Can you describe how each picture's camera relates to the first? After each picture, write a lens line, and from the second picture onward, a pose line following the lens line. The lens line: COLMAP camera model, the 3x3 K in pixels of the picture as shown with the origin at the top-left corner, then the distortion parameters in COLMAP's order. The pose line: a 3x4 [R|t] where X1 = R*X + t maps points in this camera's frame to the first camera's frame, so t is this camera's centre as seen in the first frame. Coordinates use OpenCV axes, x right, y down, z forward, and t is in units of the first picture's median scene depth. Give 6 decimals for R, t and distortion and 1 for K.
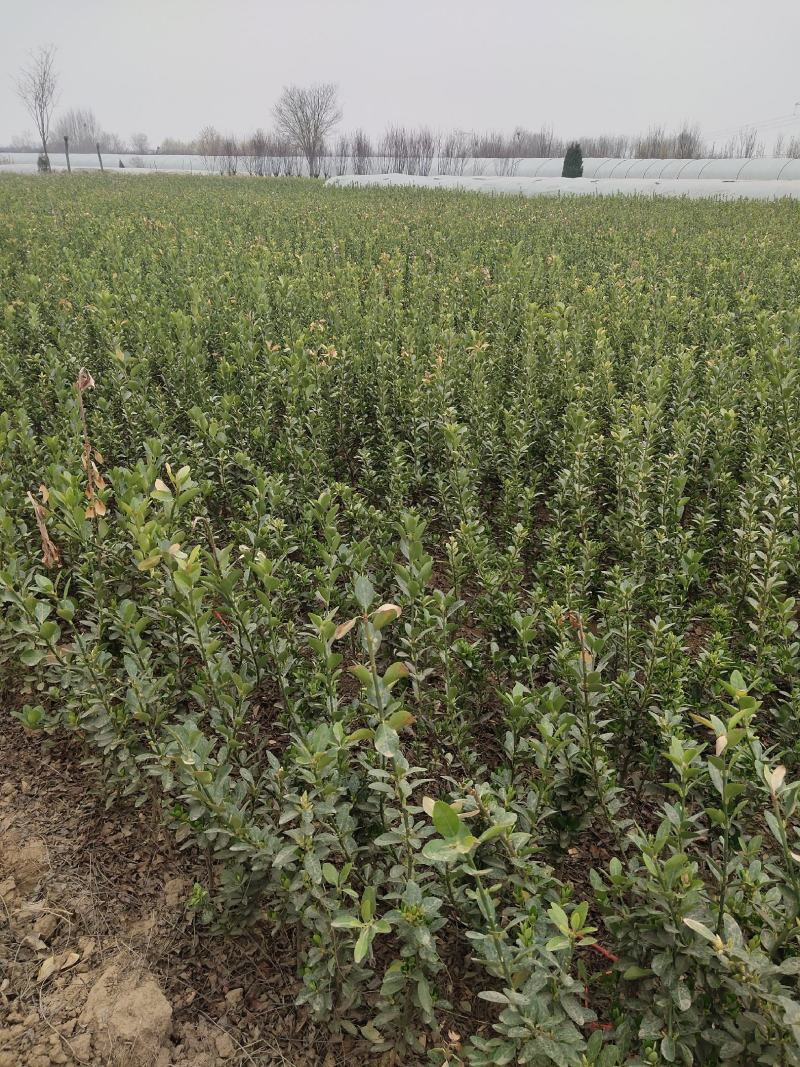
lens RADIAL K [[802.4, 0, 399.7], [0, 802.4, 538.5], [0, 0, 1]] dist [0.044688, -0.032704]
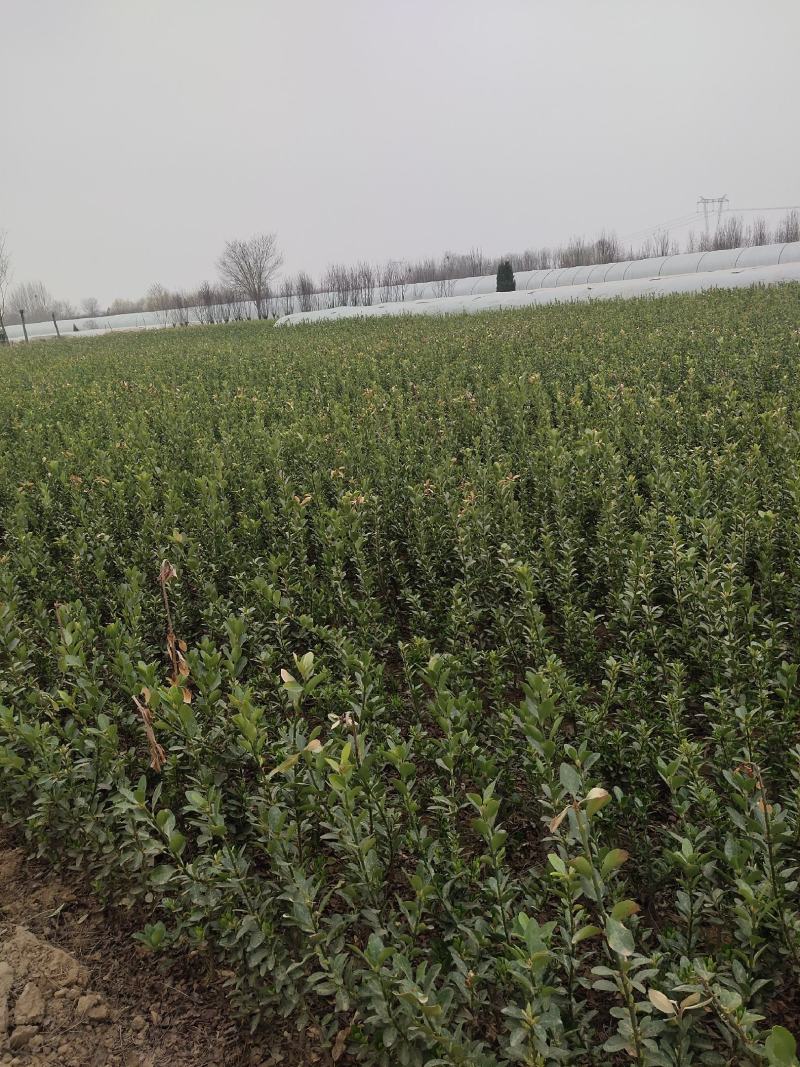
lens RADIAL K [[807.2, 0, 400.1], [0, 807.2, 537.4], [0, 0, 1]] dist [0.038474, -0.026463]
pose [[0.991573, -0.124636, 0.035329, -0.126308], [0.128364, 0.982042, -0.138264, -0.058794], [-0.017461, 0.141634, 0.989765, -0.008328]]
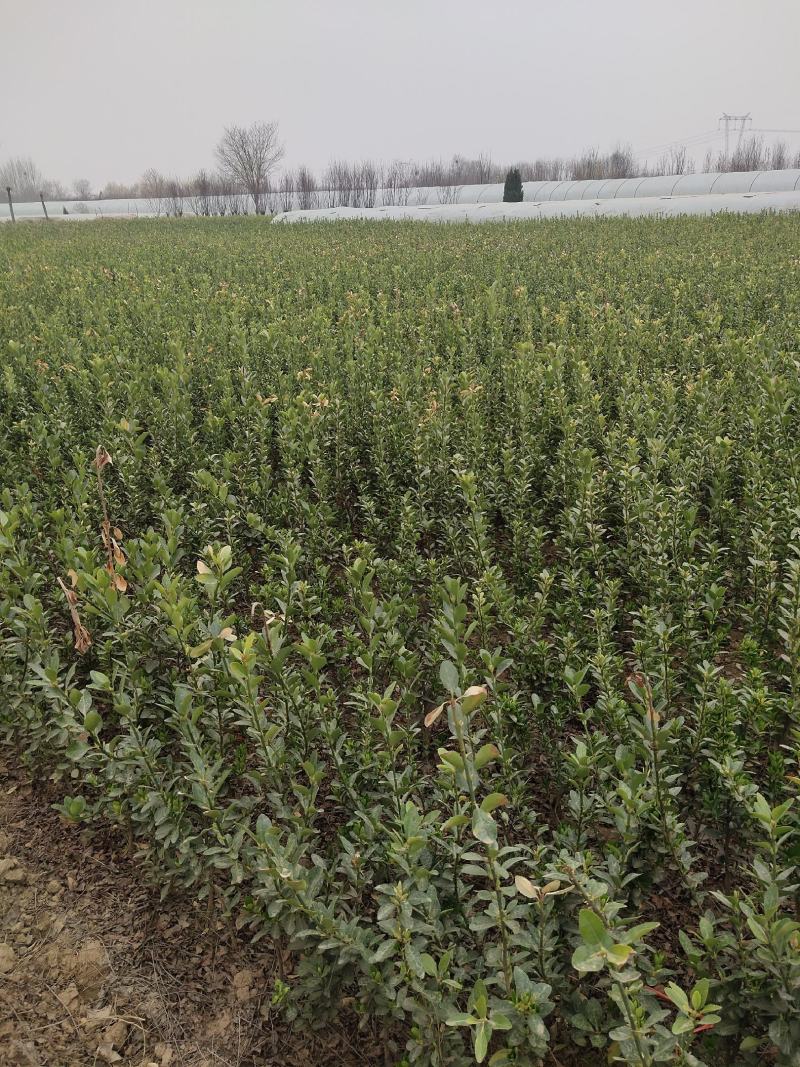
lens RADIAL K [[803.1, 0, 399.4], [0, 803.1, 534.8], [0, 0, 1]] dist [0.044219, -0.034196]
pose [[0.996842, -0.068116, 0.040828, -0.070160], [0.069535, 0.996986, -0.034416, -0.040822], [-0.038361, 0.037147, 0.998573, 0.000274]]
